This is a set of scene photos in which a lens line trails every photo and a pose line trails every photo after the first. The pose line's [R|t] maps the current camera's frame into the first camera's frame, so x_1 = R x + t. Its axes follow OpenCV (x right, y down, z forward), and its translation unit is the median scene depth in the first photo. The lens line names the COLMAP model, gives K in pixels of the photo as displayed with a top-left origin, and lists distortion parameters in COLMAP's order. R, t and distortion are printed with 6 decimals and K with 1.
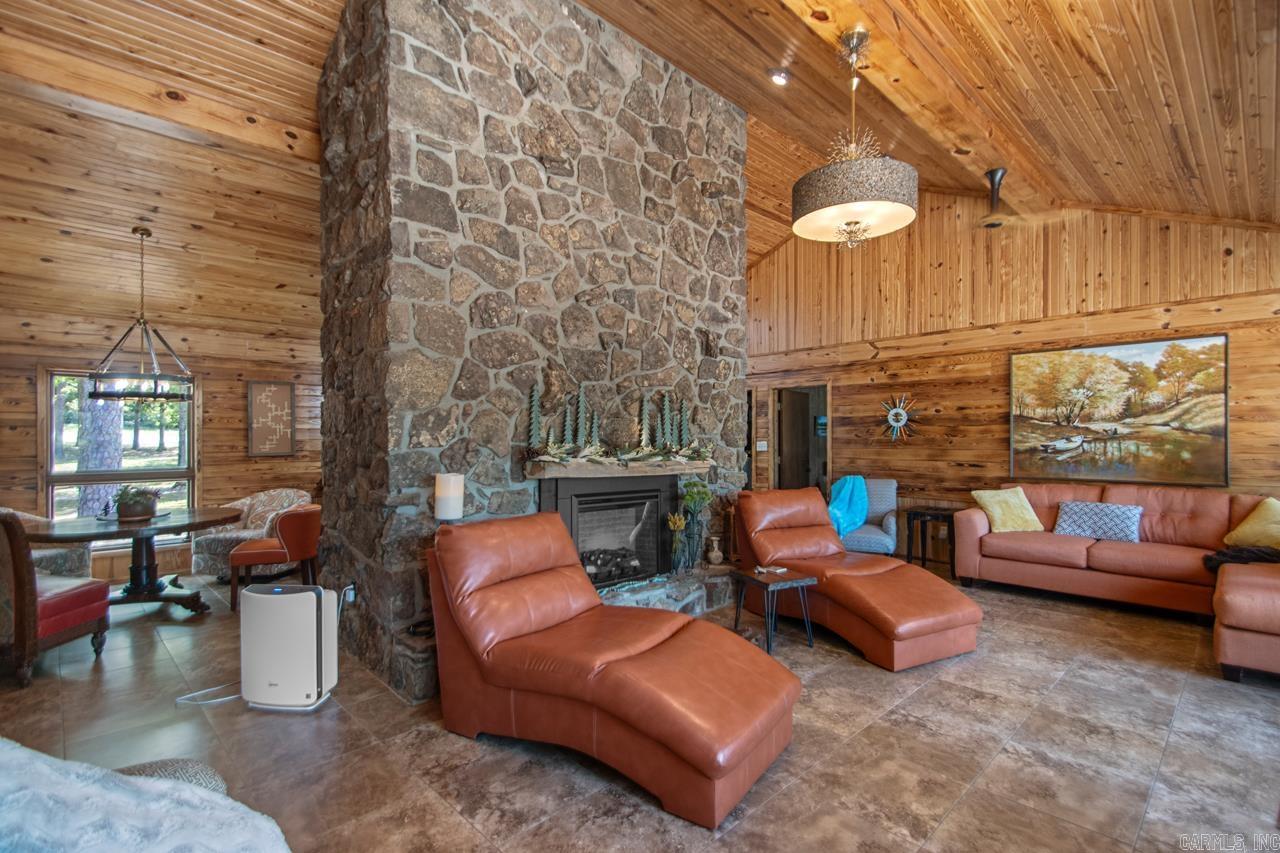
lens RADIAL K [[591.5, 0, 656.9], [0, 591.5, 434.3], [0, 0, 1]] dist [0.031230, -0.013879]
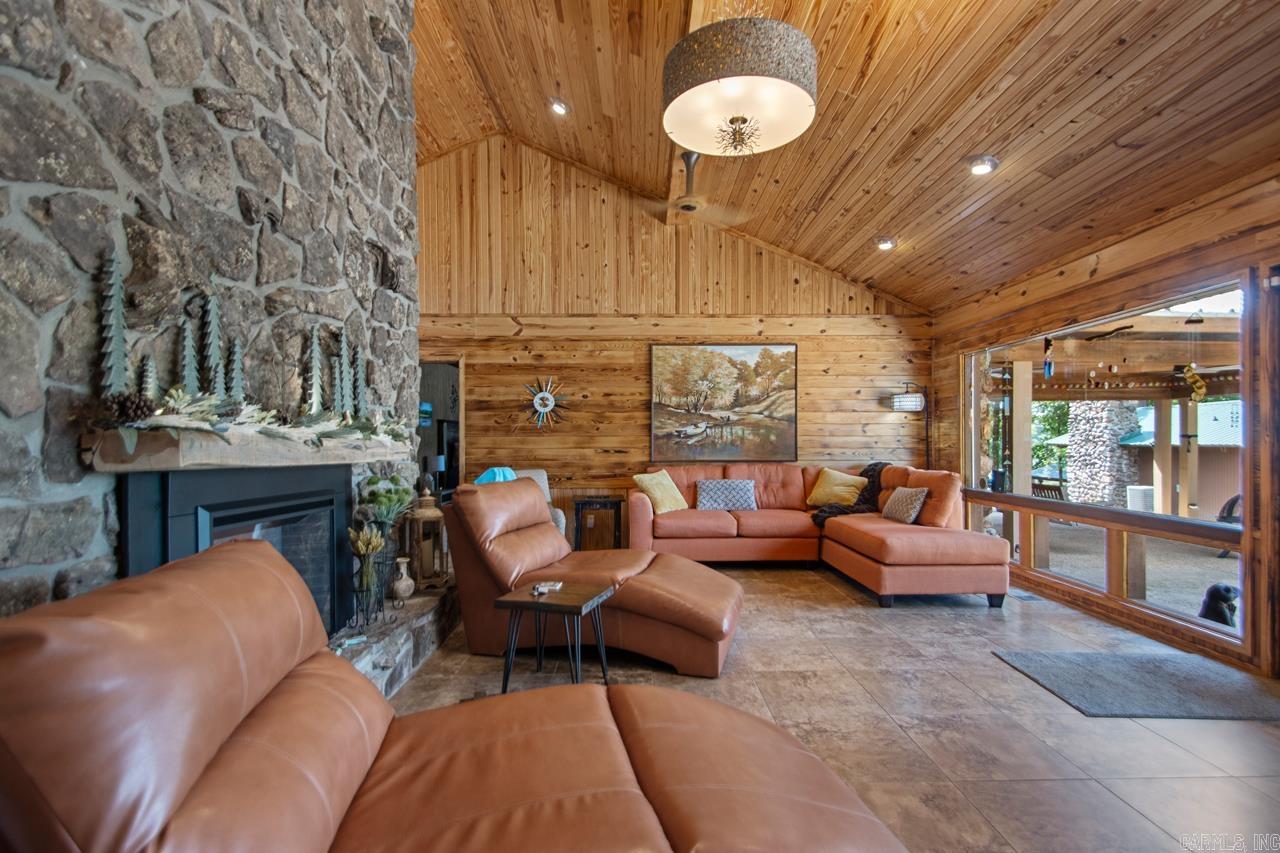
lens RADIAL K [[591.5, 0, 652.1], [0, 591.5, 441.5], [0, 0, 1]] dist [0.031230, -0.013879]
pose [[0.689878, -0.001722, 0.723924, -0.198004], [-0.001427, 0.999992, 0.003738, 0.039868], [-0.723924, -0.003611, 0.689870, 0.338808]]
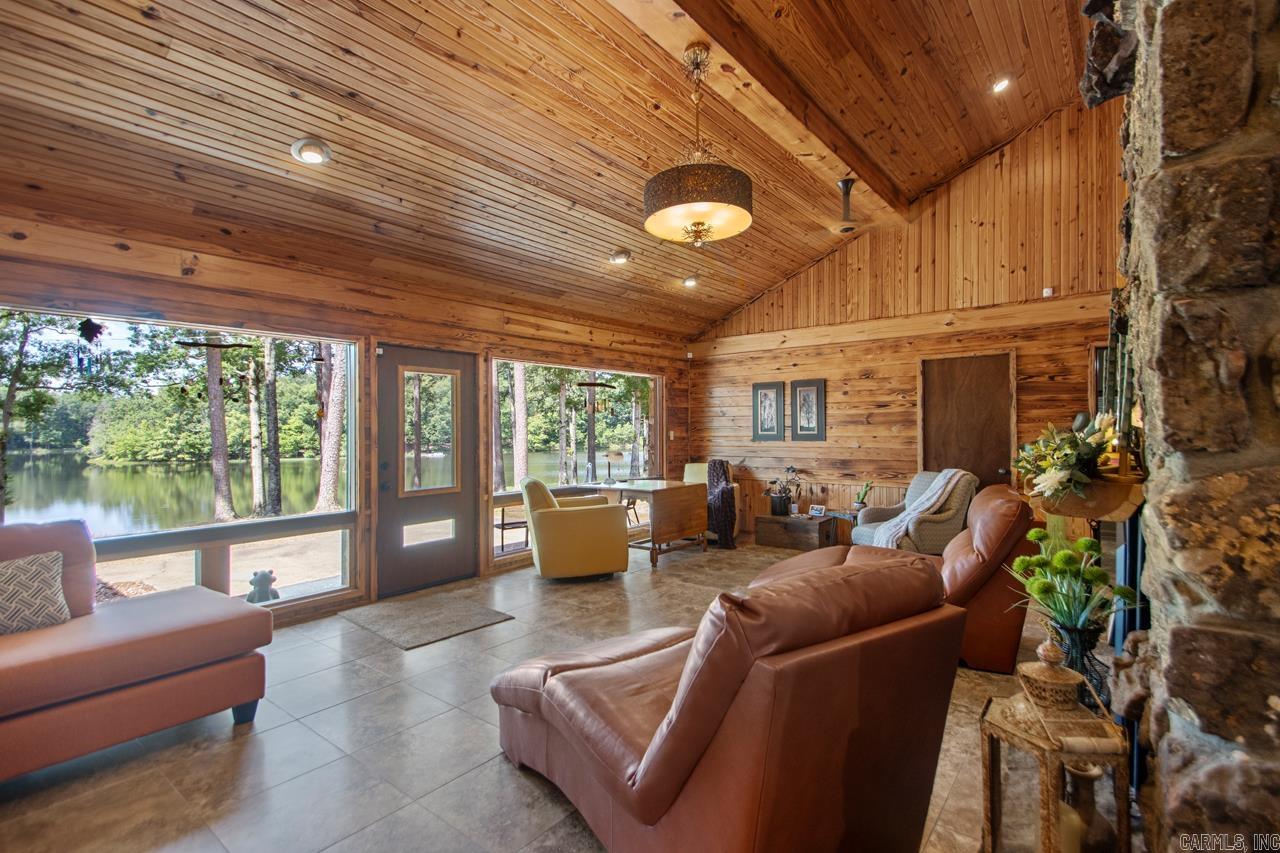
lens RADIAL K [[591.5, 0, 640.2], [0, 591.5, 423.0], [0, 0, 1]] dist [0.031230, -0.013879]
pose [[-0.994006, 0.008437, -0.109002, 0.350822], [0.009891, 0.999869, -0.012804, 0.013726], [0.108879, -0.013806, -0.993959, 1.291064]]
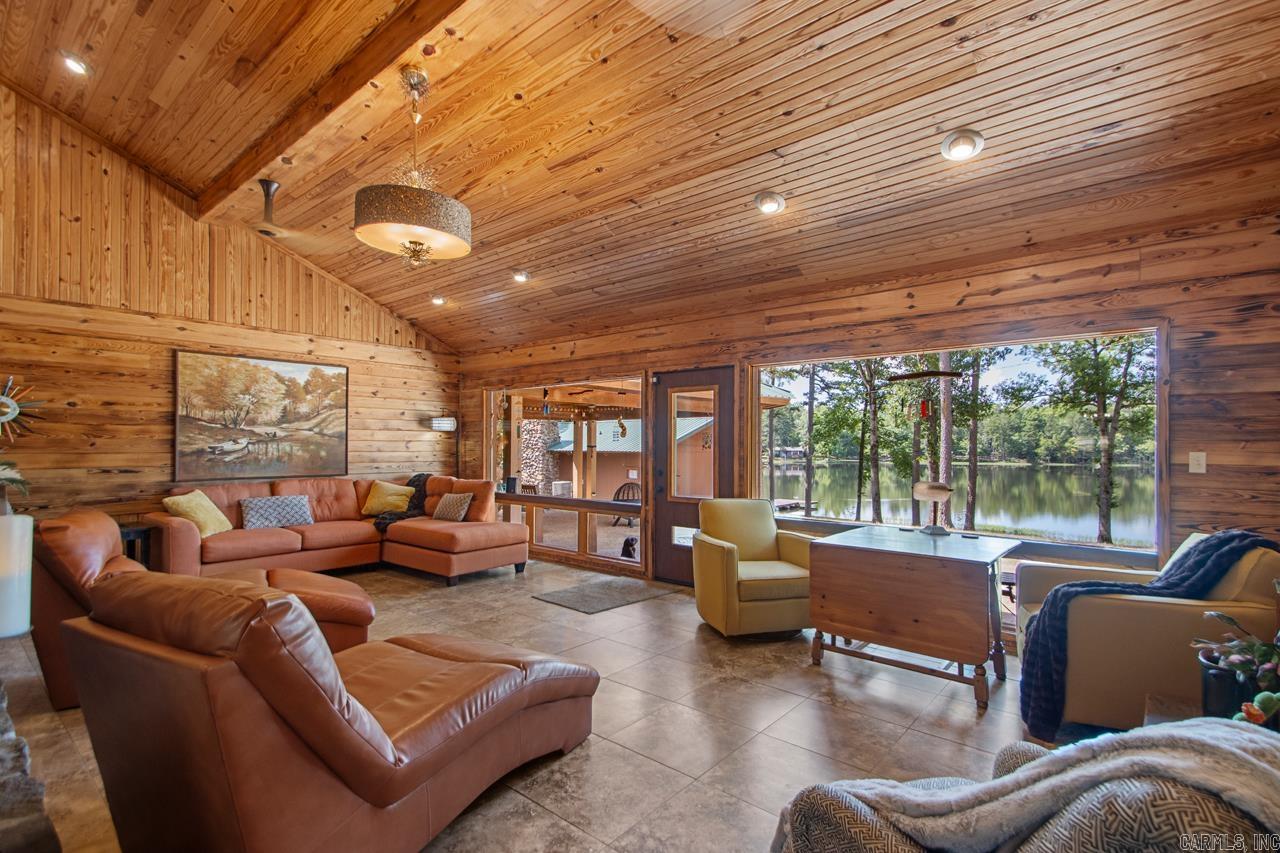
lens RADIAL K [[591.5, 0, 652.3], [0, 591.5, 439.9], [0, 0, 1]] dist [0.031230, -0.013879]
pose [[-0.089616, 0.008384, 0.995941, -0.504625], [-0.007319, 0.999932, -0.009076, 0.012085], [-0.995949, -0.008102, -0.089549, 0.411330]]
